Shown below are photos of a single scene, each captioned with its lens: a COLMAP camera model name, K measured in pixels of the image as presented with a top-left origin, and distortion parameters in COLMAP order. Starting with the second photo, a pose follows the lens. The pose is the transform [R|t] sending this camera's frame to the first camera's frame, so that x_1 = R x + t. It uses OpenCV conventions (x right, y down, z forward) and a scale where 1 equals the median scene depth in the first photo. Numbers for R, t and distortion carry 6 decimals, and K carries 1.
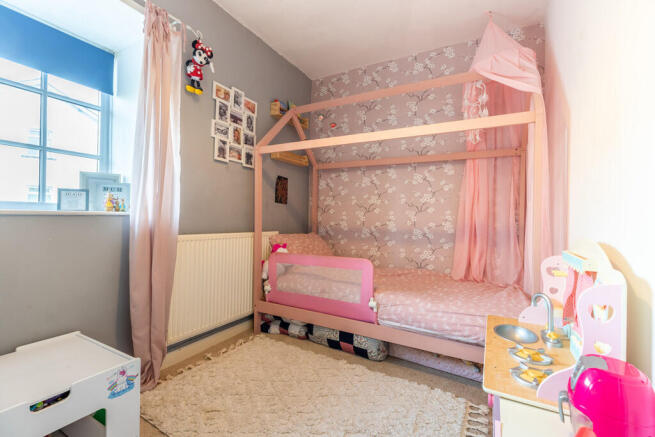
lens RADIAL K [[297.2, 0, 327.5], [0, 297.2, 218.5], [0, 0, 1]] dist [-0.000309, -0.000320]
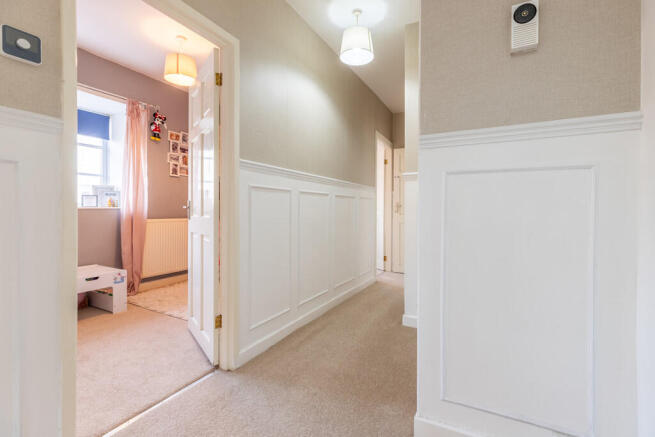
lens RADIAL K [[297.2, 0, 327.5], [0, 297.2, 218.5], [0, 0, 1]] dist [-0.000309, -0.000320]
pose [[0.999571, 0.000984, 0.029283, 0.550449], [-0.001805, 0.999606, 0.028009, -0.003216], [-0.029244, -0.028050, 0.999179, -0.856814]]
